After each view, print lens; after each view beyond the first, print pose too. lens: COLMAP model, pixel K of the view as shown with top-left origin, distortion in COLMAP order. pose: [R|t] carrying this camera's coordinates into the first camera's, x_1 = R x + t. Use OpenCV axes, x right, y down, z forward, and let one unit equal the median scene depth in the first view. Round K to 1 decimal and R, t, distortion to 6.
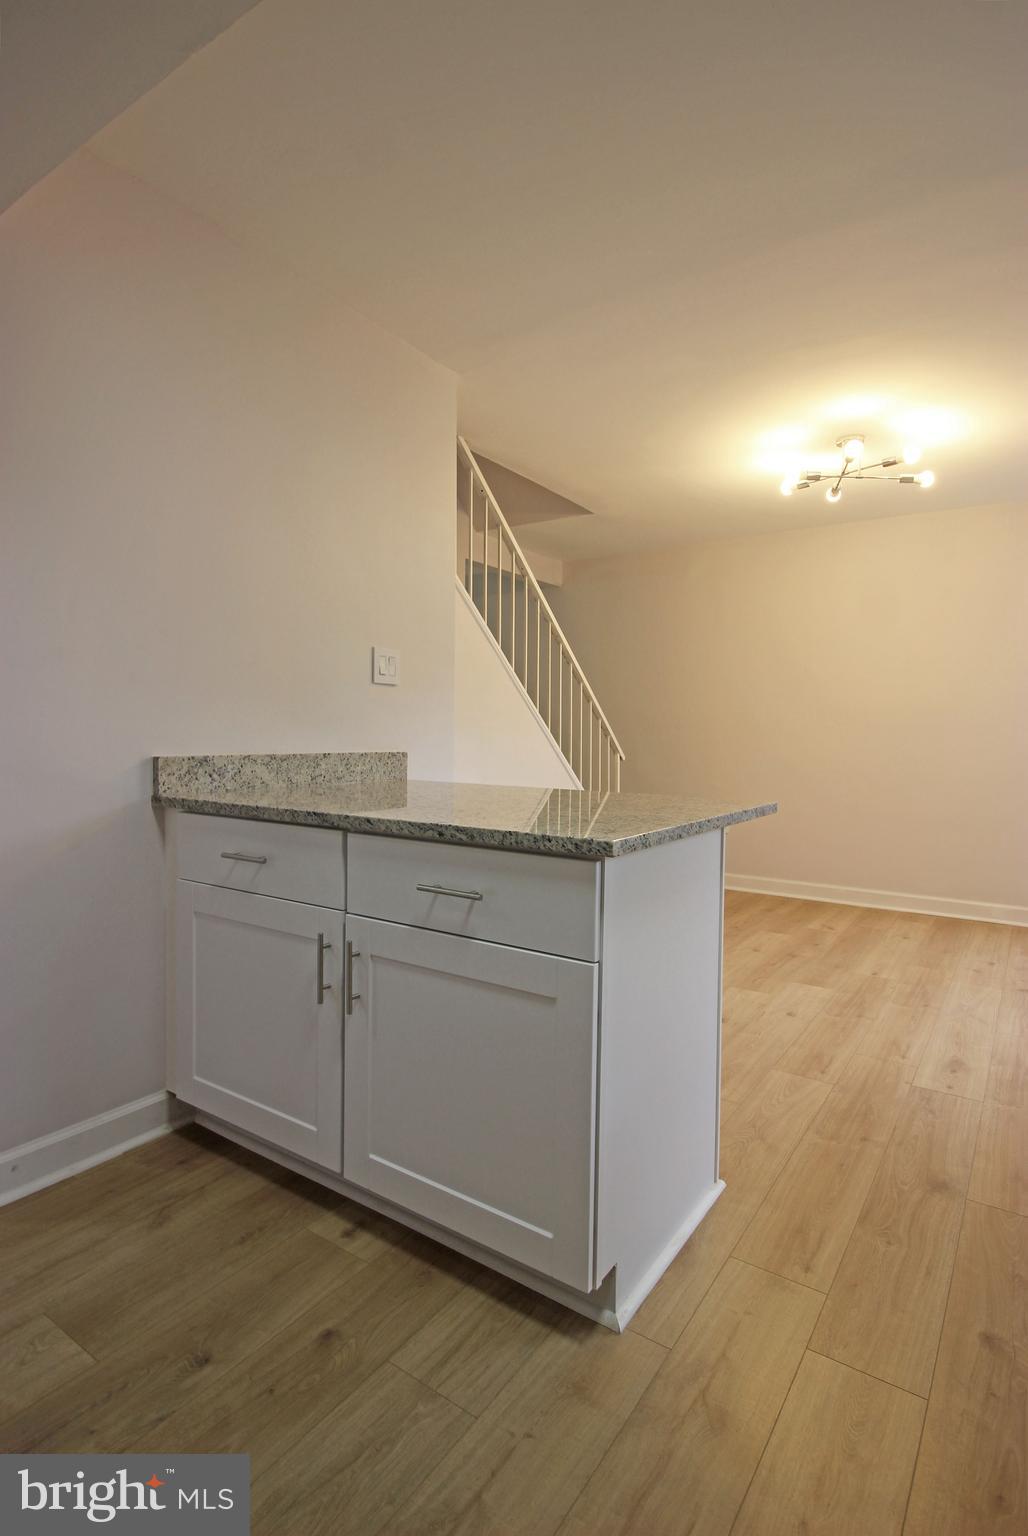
lens RADIAL K [[785.0, 0, 503.6], [0, 785.0, 759.7], [0, 0, 1]] dist [0.005948, -0.014403]
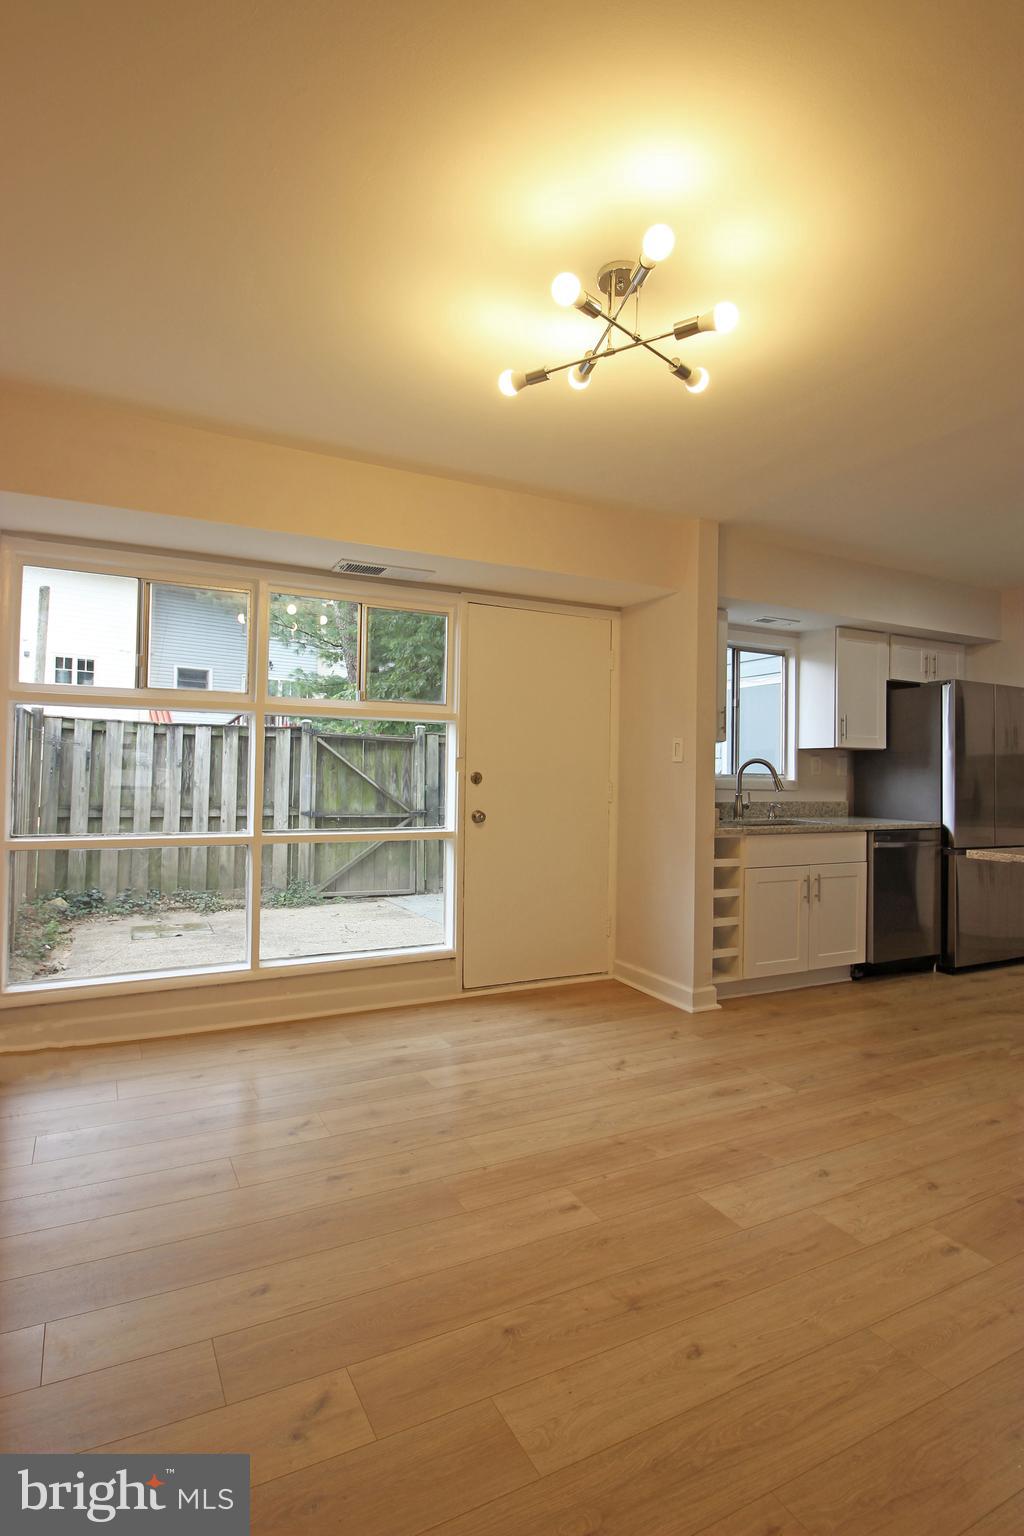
lens RADIAL K [[785.0, 0, 501.6], [0, 785.0, 759.7], [0, 0, 1]] dist [0.005948, -0.014403]
pose [[-0.884122, -0.021830, 0.466745, 0.342254], [-0.012523, 0.999656, 0.023033, -0.105569], [-0.467088, 0.014518, -0.884092, 2.103179]]
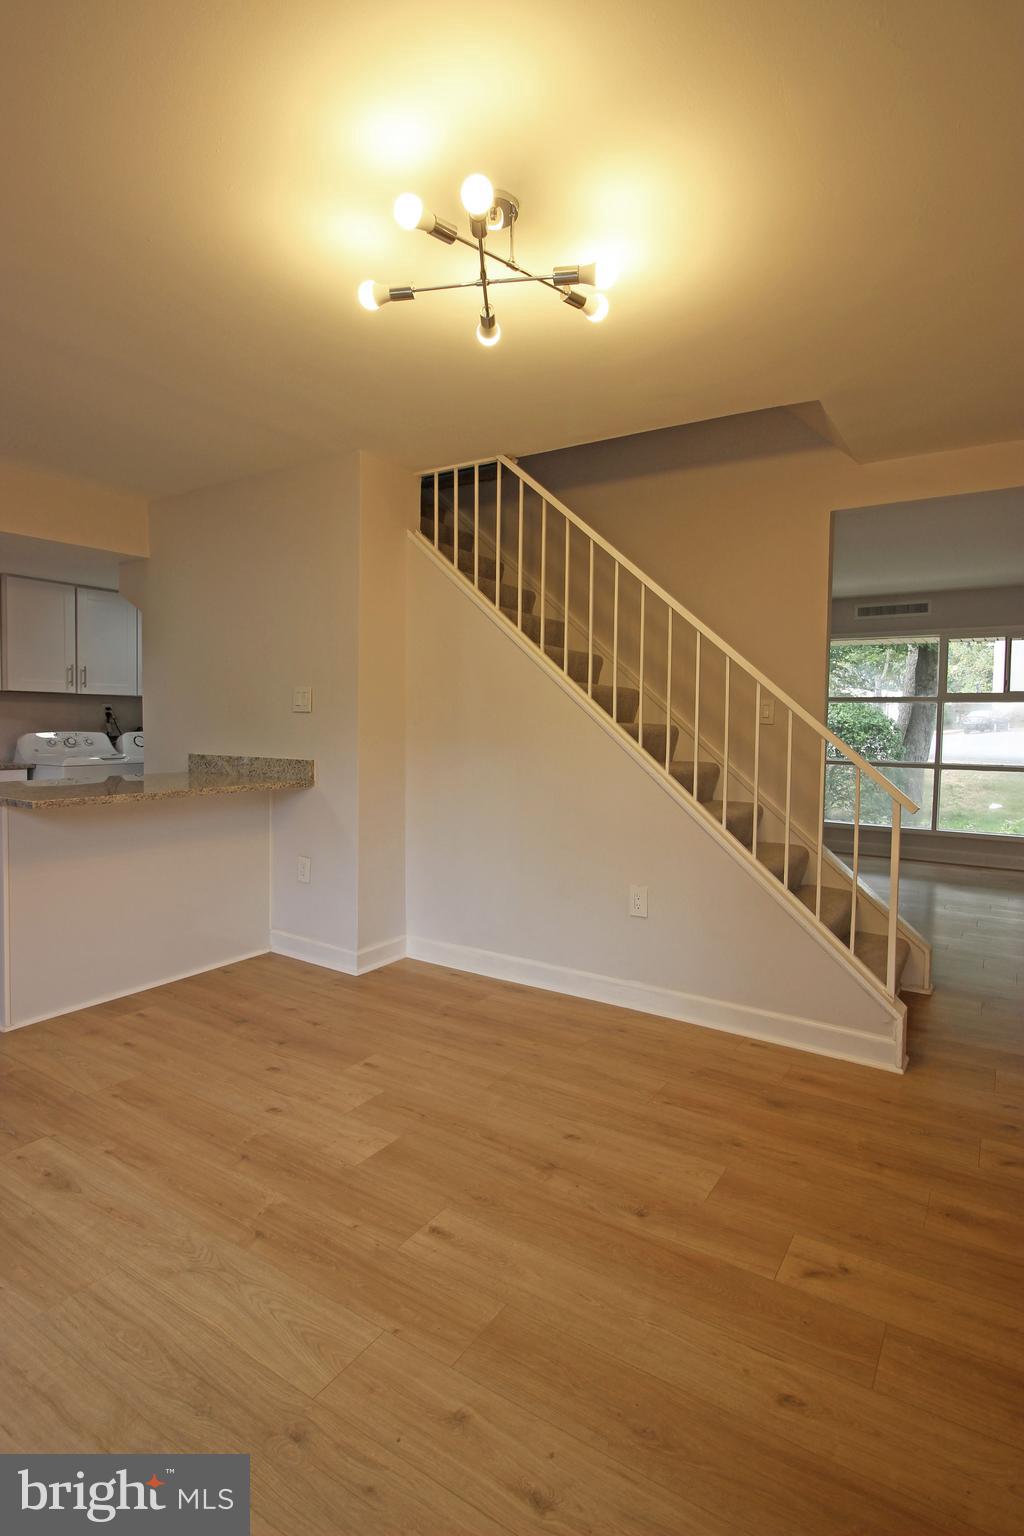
lens RADIAL K [[785.0, 0, 501.6], [0, 785.0, 759.7], [0, 0, 1]] dist [0.005948, -0.014403]
pose [[0.026970, 0.036422, -0.998972, 1.338307], [-0.049379, 0.998165, 0.035060, -0.080944], [0.998416, 0.048382, 0.028719, 1.380540]]
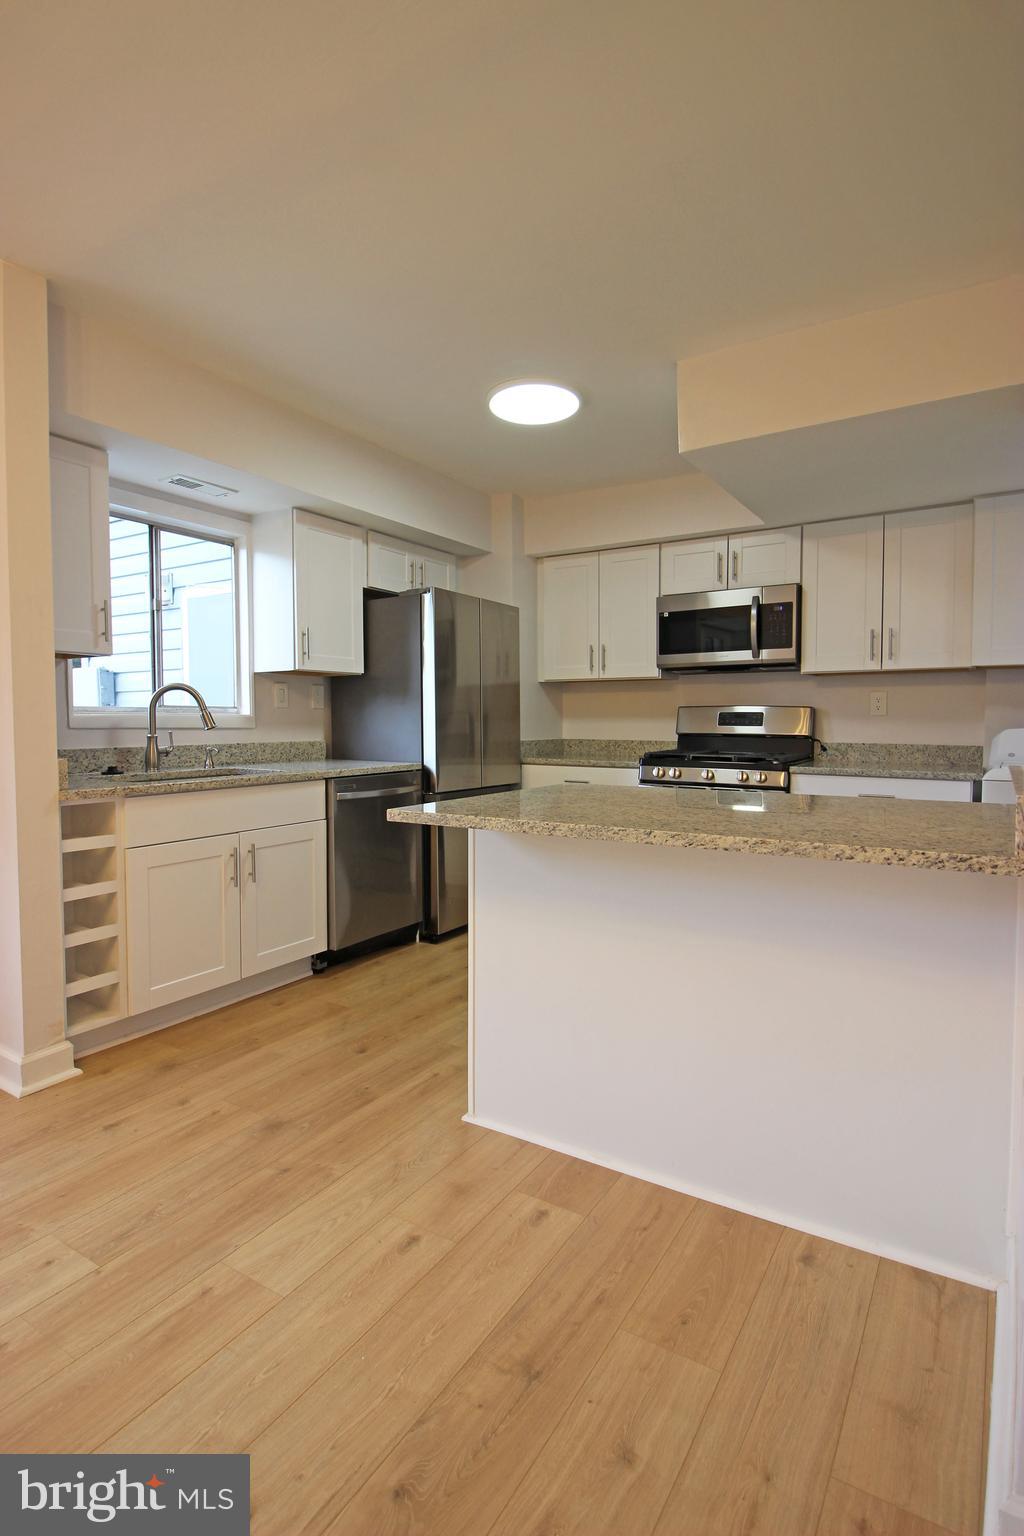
lens RADIAL K [[785.0, 0, 501.6], [0, 785.0, 759.7], [0, 0, 1]] dist [0.005948, -0.014403]
pose [[-0.999109, -0.010802, -0.040794, 0.198182], [-0.014276, 0.996206, 0.085850, -0.067471], [0.039711, 0.086356, -0.995473, 1.517269]]
